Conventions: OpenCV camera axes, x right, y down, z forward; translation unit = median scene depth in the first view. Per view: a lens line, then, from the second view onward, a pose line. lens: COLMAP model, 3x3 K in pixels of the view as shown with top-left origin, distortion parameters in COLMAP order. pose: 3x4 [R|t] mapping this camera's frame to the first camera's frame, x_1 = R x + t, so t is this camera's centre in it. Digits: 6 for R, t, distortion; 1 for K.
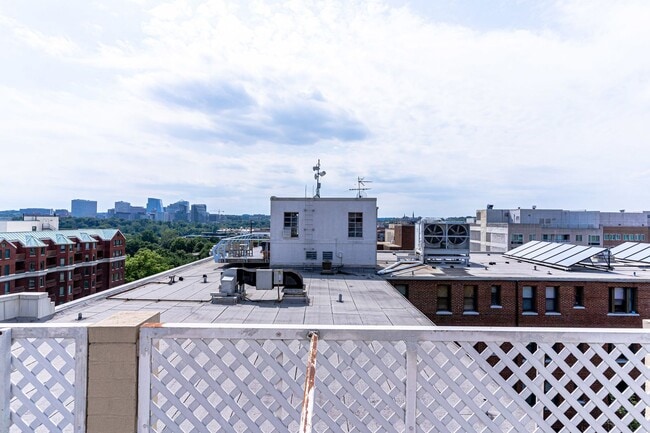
lens RADIAL K [[307.3, 0, 328.4], [0, 307.3, 214.0], [0, 0, 1]] dist [-0.000167, 0.000210]
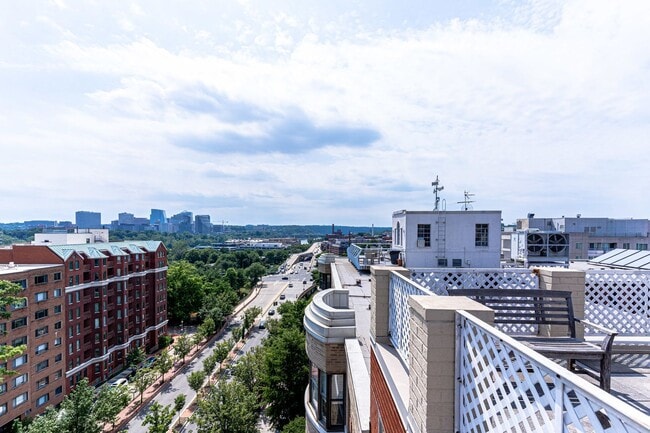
lens RADIAL K [[315.5, 0, 322.3], [0, 315.5, 238.2], [0, 0, 1]] dist [0.003761, -0.001058]
pose [[0.999609, -0.007014, -0.027067, -0.139116], [0.008250, 0.998914, 0.045853, -0.003335], [0.026716, -0.046058, 0.998581, -0.046797]]
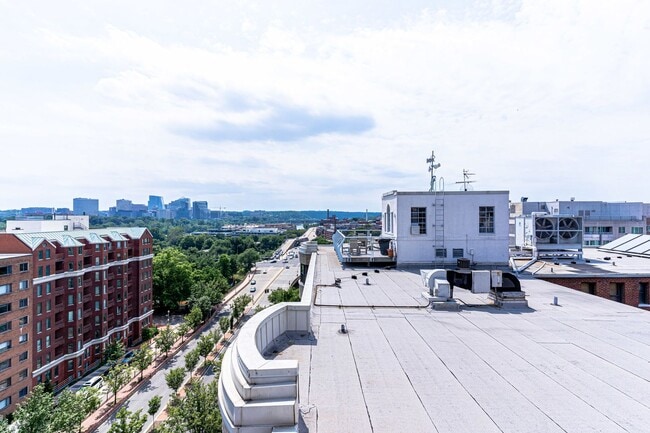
lens RADIAL K [[307.3, 0, 324.1], [0, 307.3, 212.3], [0, 0, 1]] dist [-0.000167, 0.000210]
pose [[0.999879, -0.013934, -0.006962, -0.122215], [0.014006, 0.999847, 0.010433, -0.001501], [0.006815, -0.010530, 0.999921, 0.017825]]
